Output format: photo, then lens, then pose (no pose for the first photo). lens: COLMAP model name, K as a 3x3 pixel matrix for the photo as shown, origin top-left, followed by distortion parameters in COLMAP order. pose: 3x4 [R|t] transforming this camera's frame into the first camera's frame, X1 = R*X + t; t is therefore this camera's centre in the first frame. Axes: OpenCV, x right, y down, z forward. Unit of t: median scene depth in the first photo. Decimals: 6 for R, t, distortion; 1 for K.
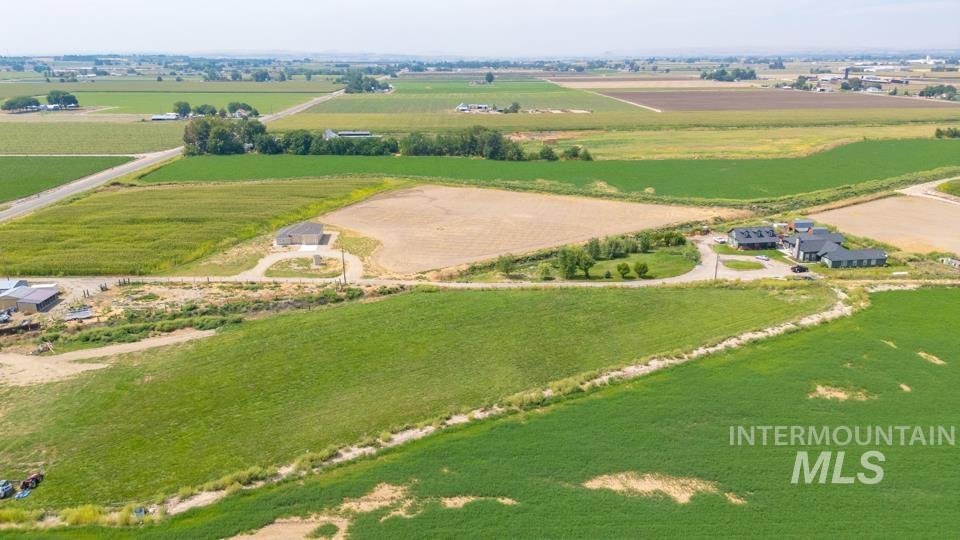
lens RADIAL K [[674.2, 0, 479.6], [0, 674.2, 274.3], [0, 0, 1]] dist [0.076210, -0.075795]
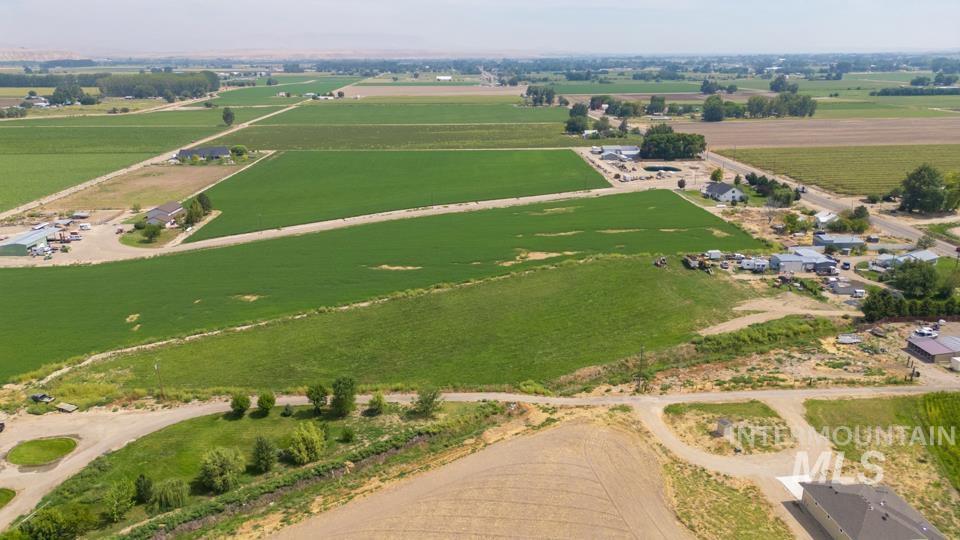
lens RADIAL K [[674.2, 0, 480.2], [0, 674.2, 269.9], [0, 0, 1]] dist [0.076210, -0.075795]
pose [[-0.999785, 0.014168, -0.015135, -0.004725], [0.002680, 0.812225, 0.583338, -0.537480], [0.020558, 0.583172, -0.812089, 1.495904]]
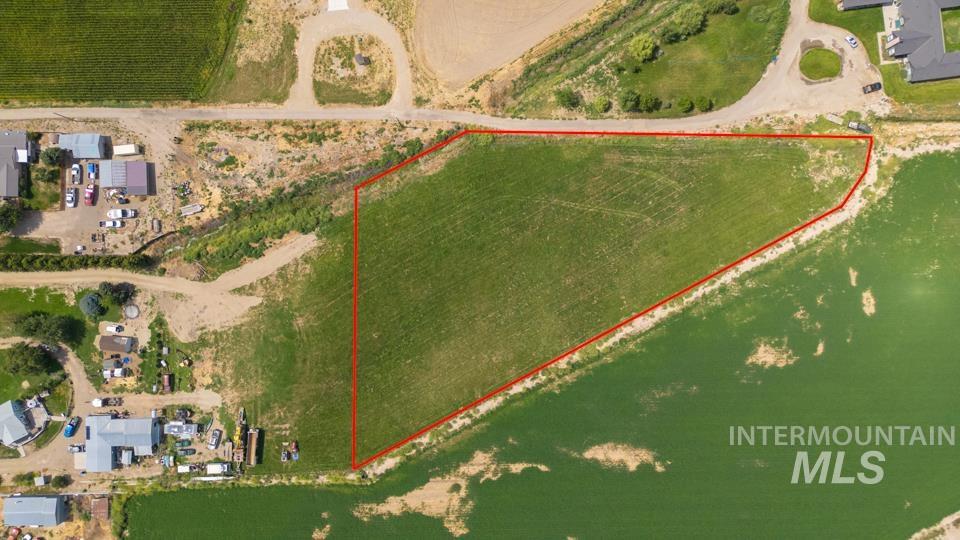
lens RADIAL K [[674.2, 0, 483.7], [0, 674.2, 274.0], [0, 0, 1]] dist [0.076210, -0.075795]
pose [[0.999846, 0.015551, -0.008096, -0.061521], [0.002831, 0.312510, 0.949910, -0.852679], [0.017302, -0.949787, 0.312418, 0.454537]]
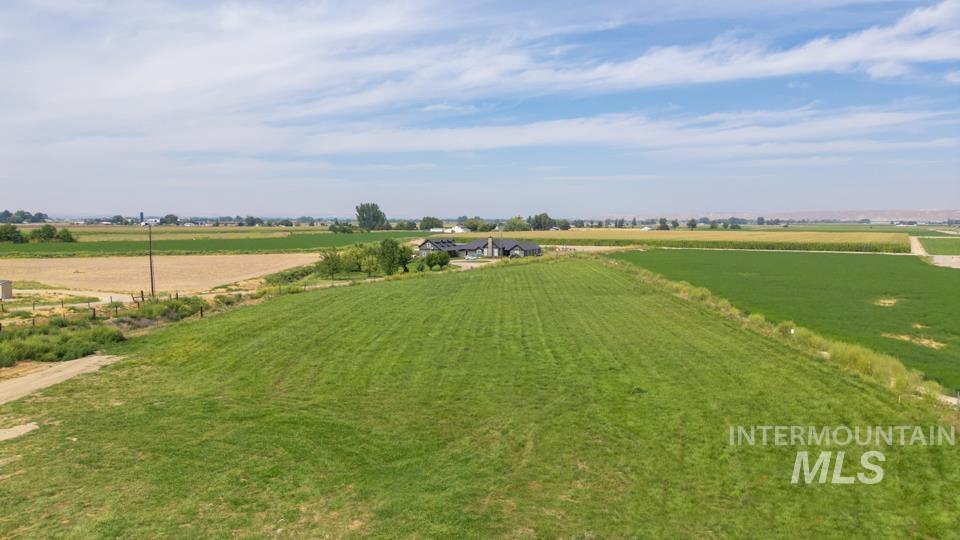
lens RADIAL K [[674.2, 0, 480.2], [0, 674.2, 288.4], [0, 0, 1]] dist [0.076210, -0.075795]
pose [[0.532380, -0.079595, 0.842755, -0.494592], [0.256793, 0.963841, -0.071188, 0.105912], [-0.806616, 0.254313, 0.533569, 0.484240]]
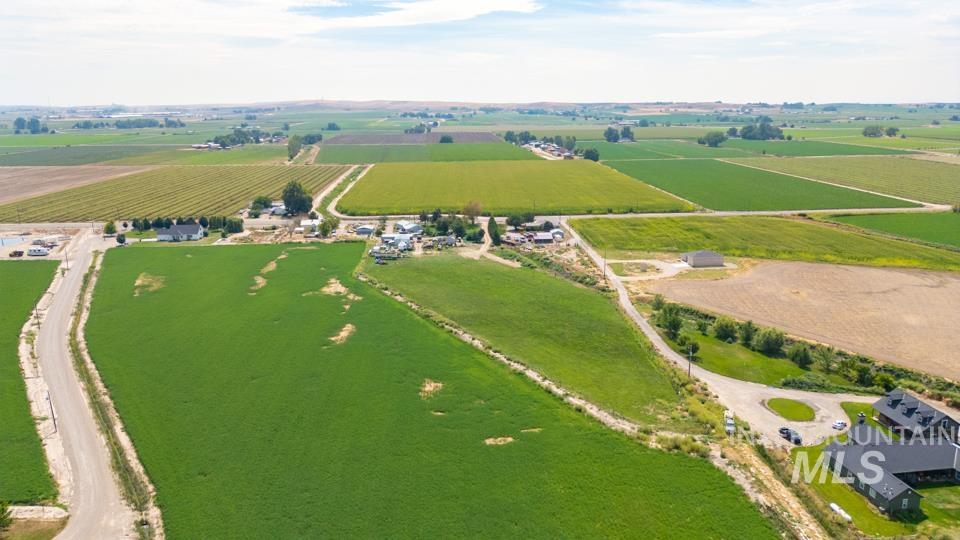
lens RADIAL K [[674.2, 0, 477.3], [0, 674.2, 270.1], [0, 0, 1]] dist [0.076210, -0.075795]
pose [[0.015149, 0.239737, -0.970720, 1.129634], [-0.301387, 0.926773, 0.224181, -0.230641], [0.953382, 0.289166, 0.086293, 0.594159]]
